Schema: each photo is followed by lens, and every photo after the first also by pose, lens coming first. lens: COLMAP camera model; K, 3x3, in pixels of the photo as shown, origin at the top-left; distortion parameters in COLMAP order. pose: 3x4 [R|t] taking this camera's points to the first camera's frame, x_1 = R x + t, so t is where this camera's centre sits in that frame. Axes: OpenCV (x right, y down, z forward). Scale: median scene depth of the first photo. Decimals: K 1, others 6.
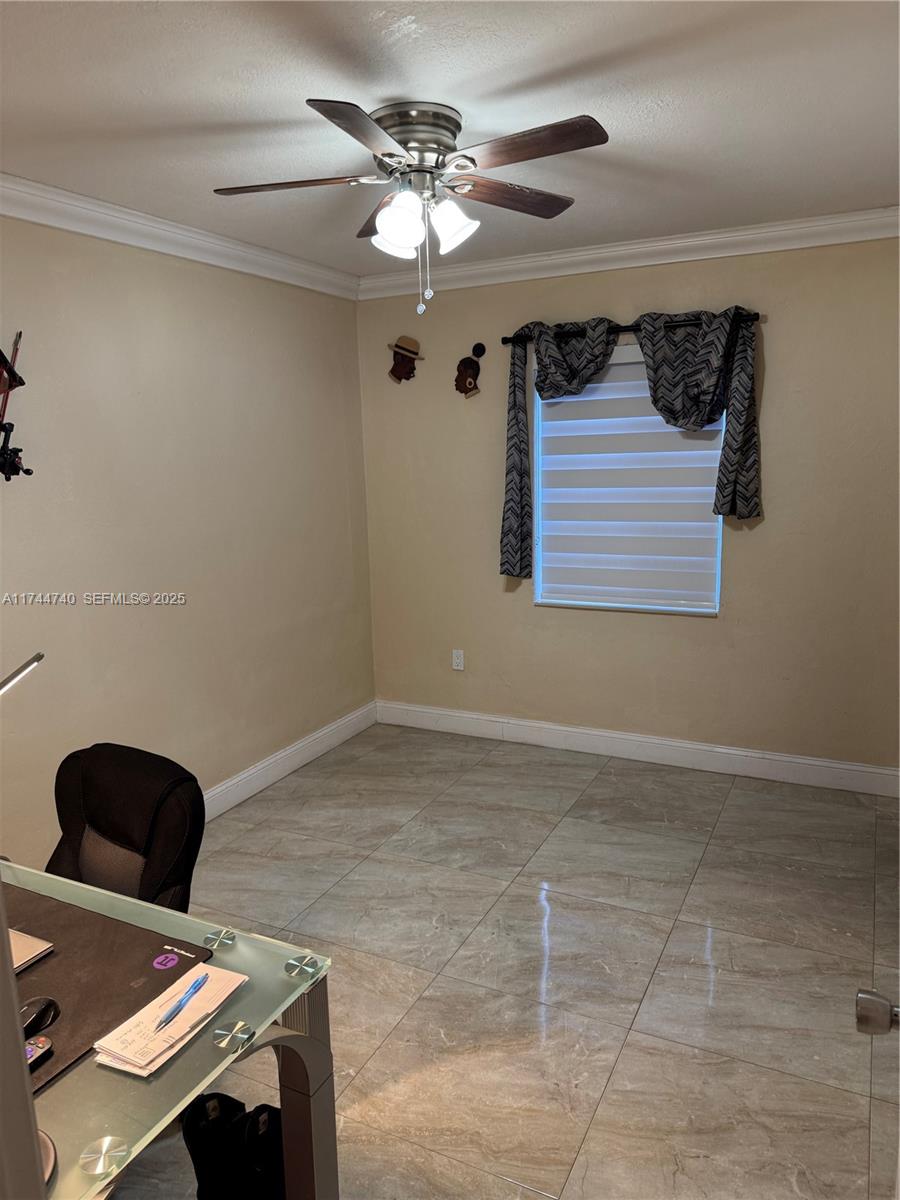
lens RADIAL K [[848.6, 0, 445.1], [0, 848.6, 606.9], [0, 0, 1]] dist [0.040768, -0.050335]
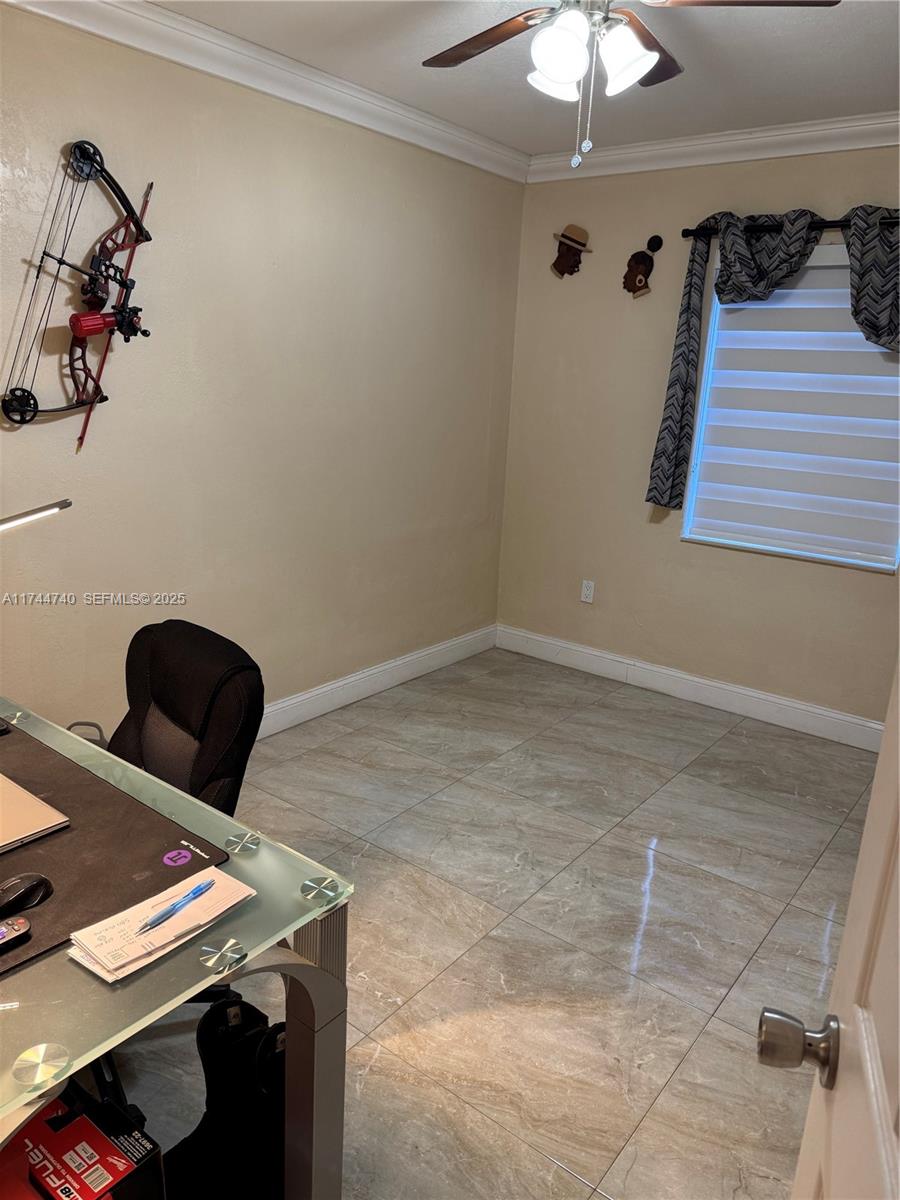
lens RADIAL K [[848.6, 0, 453.7], [0, 848.6, 608.4], [0, 0, 1]] dist [0.040768, -0.050335]
pose [[0.978873, 0.123003, -0.163334, 0.040559], [-0.109094, 0.989803, 0.091589, 0.021561], [0.172934, -0.071835, 0.982310, 0.099556]]
